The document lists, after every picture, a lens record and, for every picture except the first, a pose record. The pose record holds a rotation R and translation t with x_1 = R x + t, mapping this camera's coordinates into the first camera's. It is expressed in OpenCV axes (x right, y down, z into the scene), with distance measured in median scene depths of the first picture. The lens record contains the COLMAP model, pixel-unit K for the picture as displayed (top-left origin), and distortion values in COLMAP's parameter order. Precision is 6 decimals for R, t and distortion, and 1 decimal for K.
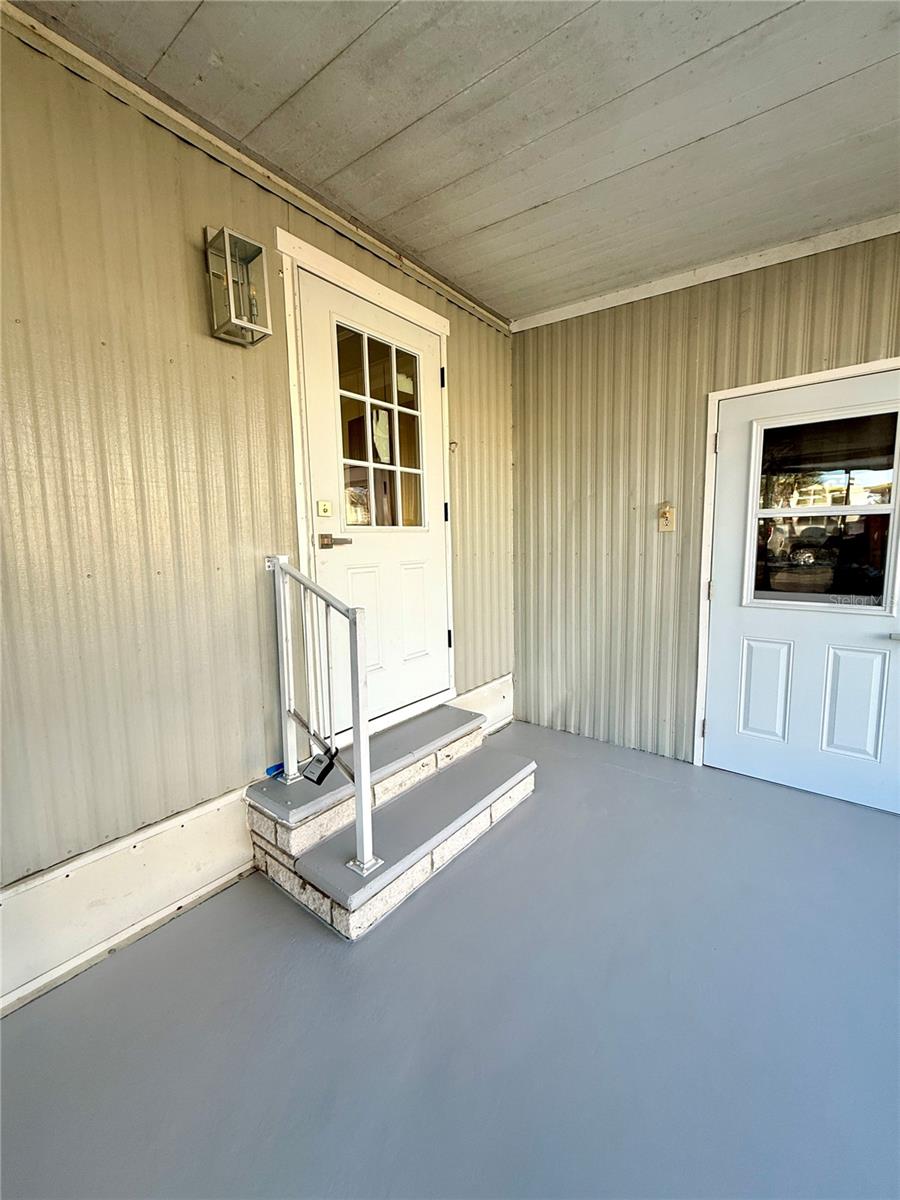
lens RADIAL K [[482.2, 0, 446.5], [0, 482.2, 594.6], [0, 0, 1]] dist [-0.001179, 0.000269]
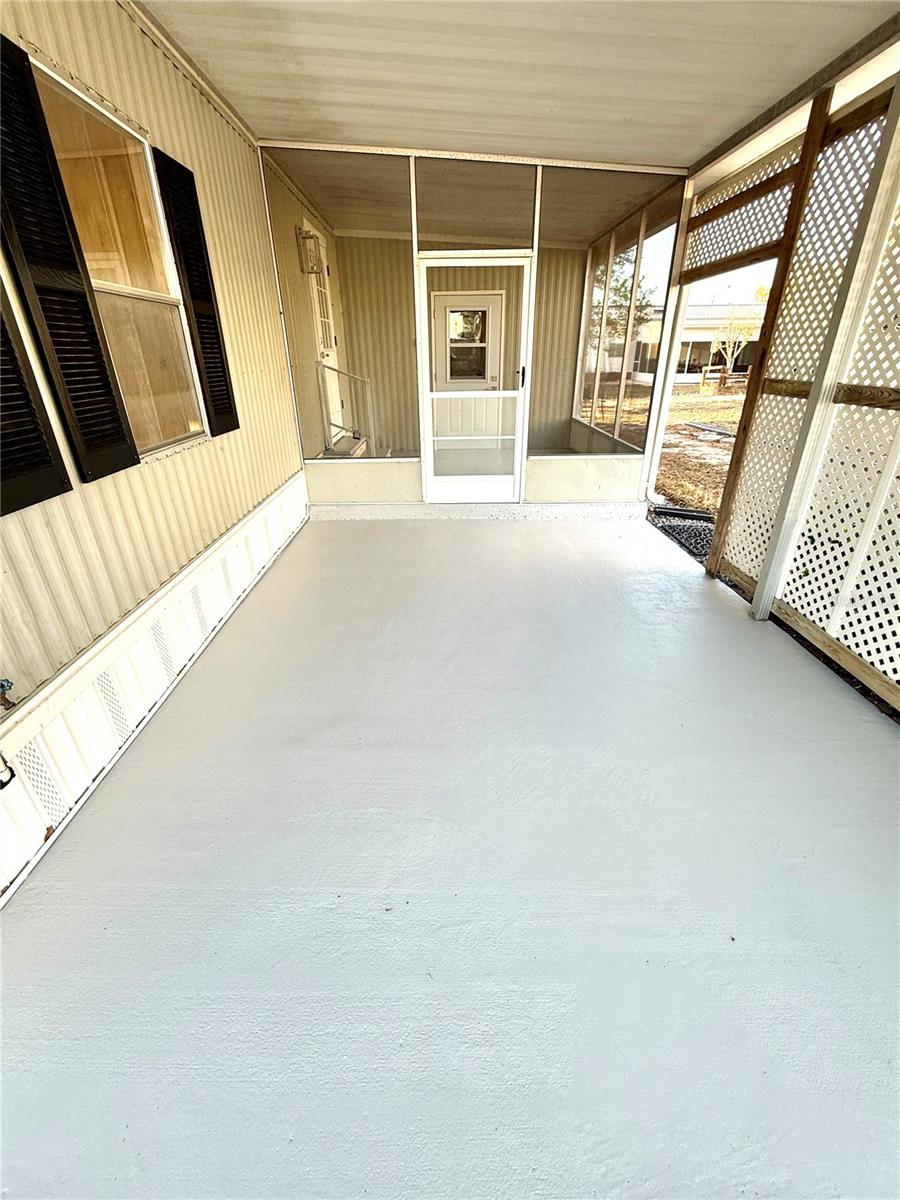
lens RADIAL K [[502.2, 0, 450.0], [0, 502.2, 600.0], [0, 0, 1]] dist [-0.003072, -0.000008]
pose [[0.769200, -0.274436, 0.577075, -1.429088], [0.068610, 0.933329, 0.352405, 0.182872], [-0.635314, -0.231477, 0.736746, -1.468958]]
